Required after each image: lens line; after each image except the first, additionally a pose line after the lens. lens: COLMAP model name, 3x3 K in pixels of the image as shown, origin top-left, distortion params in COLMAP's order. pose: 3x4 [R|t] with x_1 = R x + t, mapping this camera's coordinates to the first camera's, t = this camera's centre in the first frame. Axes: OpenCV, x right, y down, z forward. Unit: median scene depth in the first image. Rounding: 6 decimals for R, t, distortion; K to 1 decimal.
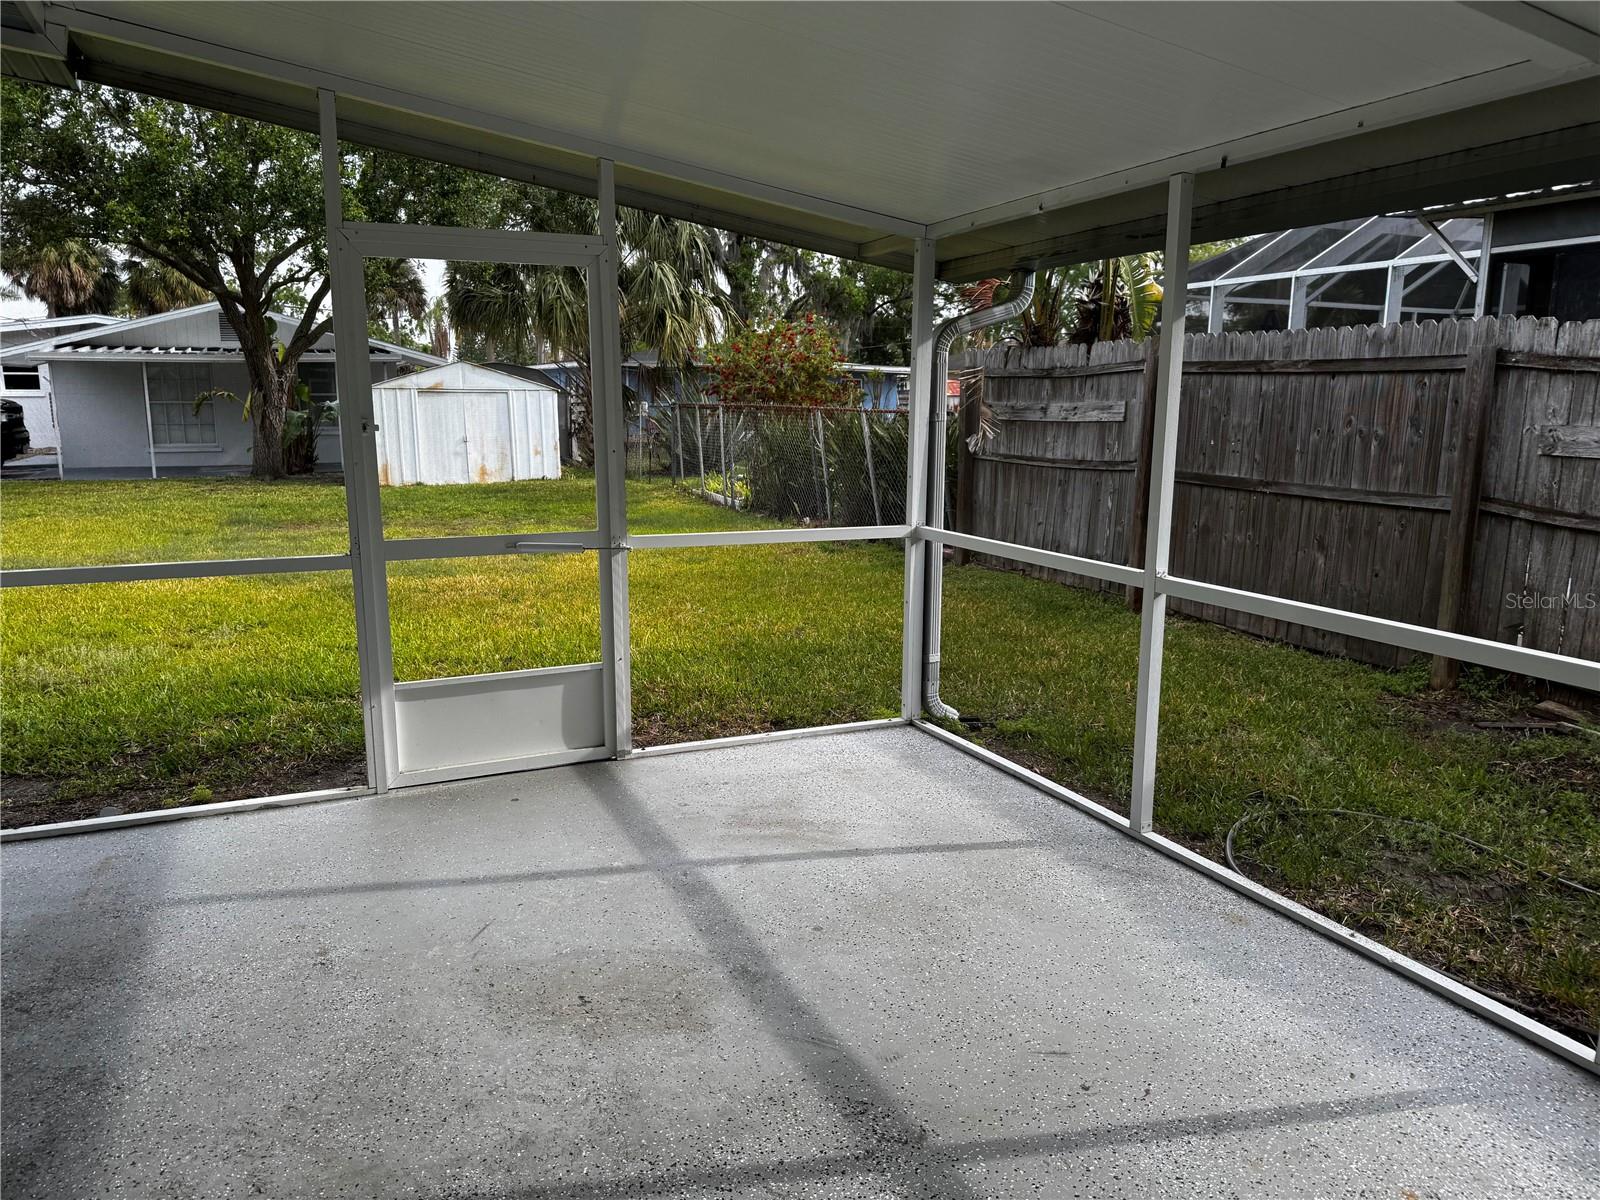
lens RADIAL K [[1116.0, 0, 800.0], [0, 1116.0, 600.0], [0, 0, 1]] dist [-0.001188, -0.011834]
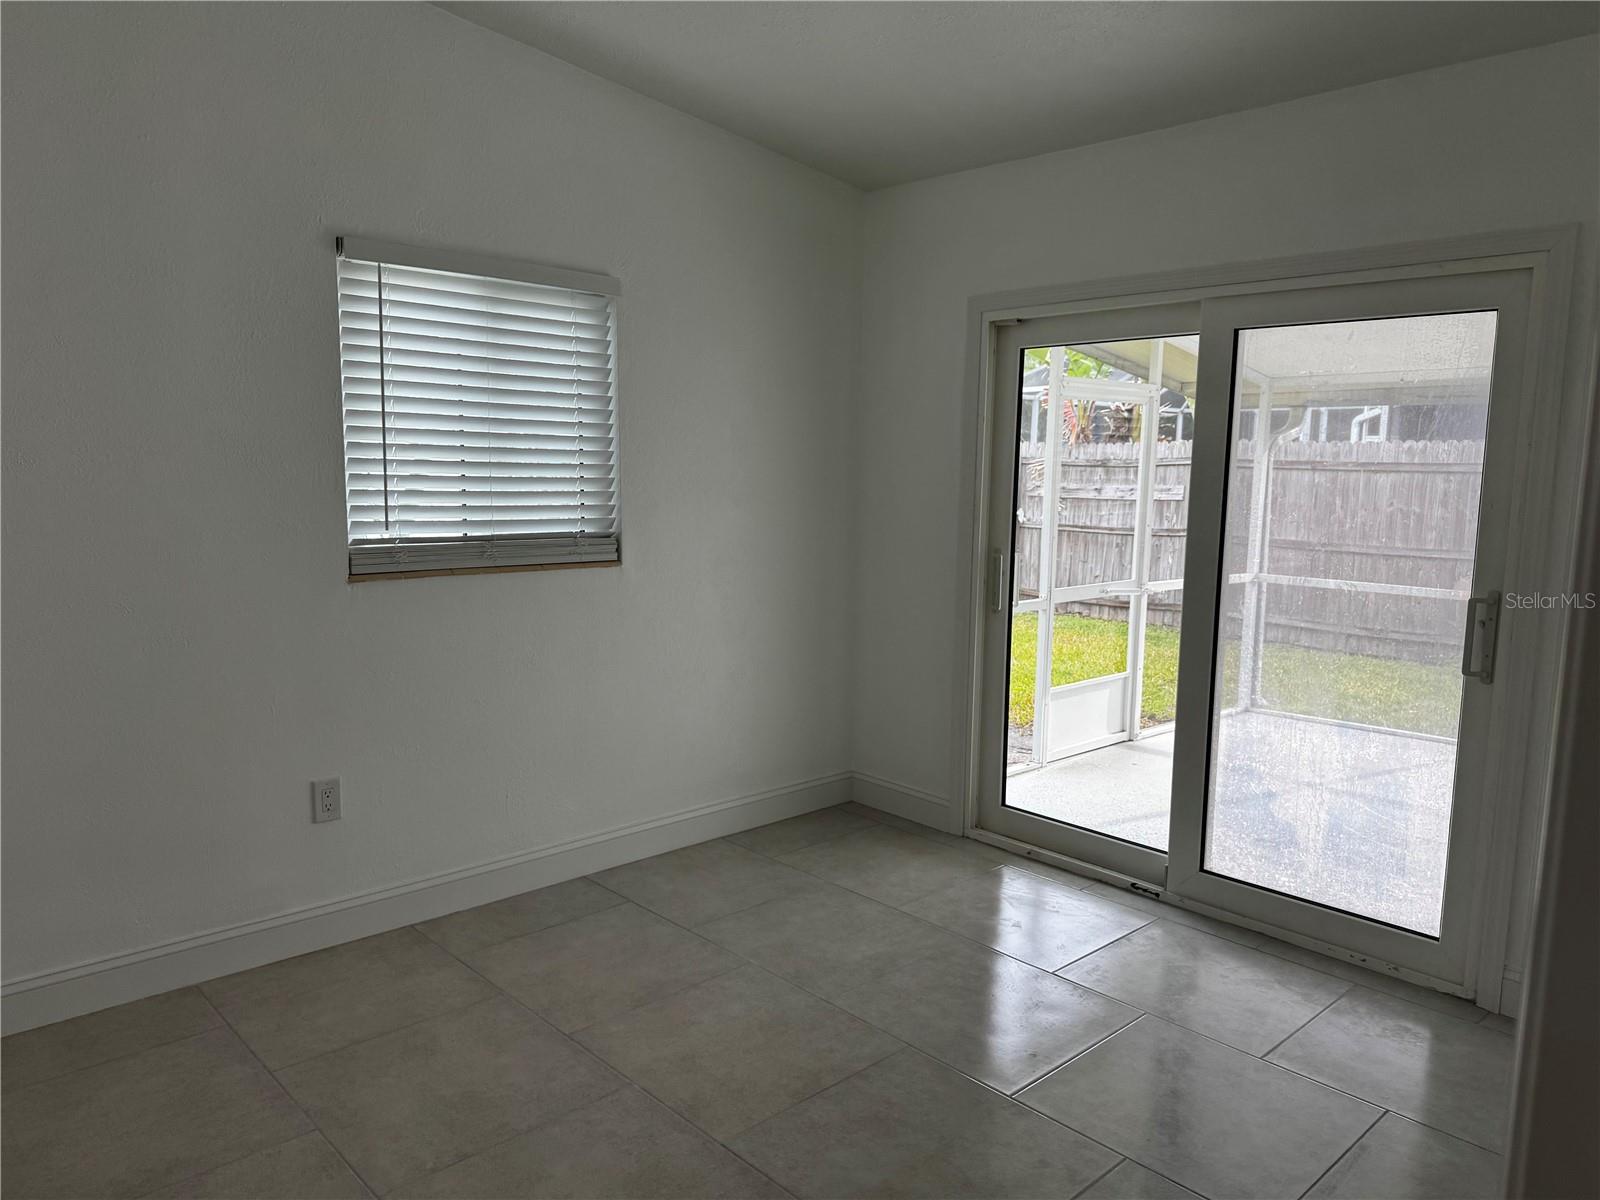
lens RADIAL K [[1116.0, 0, 800.0], [0, 1116.0, 600.0], [0, 0, 1]] dist [-0.001188, -0.011834]
pose [[0.940970, -0.024537, 0.337600, -0.721774], [0.044214, 0.997734, -0.050718, 0.012546], [-0.335590, 0.062651, 0.939922, -0.141667]]
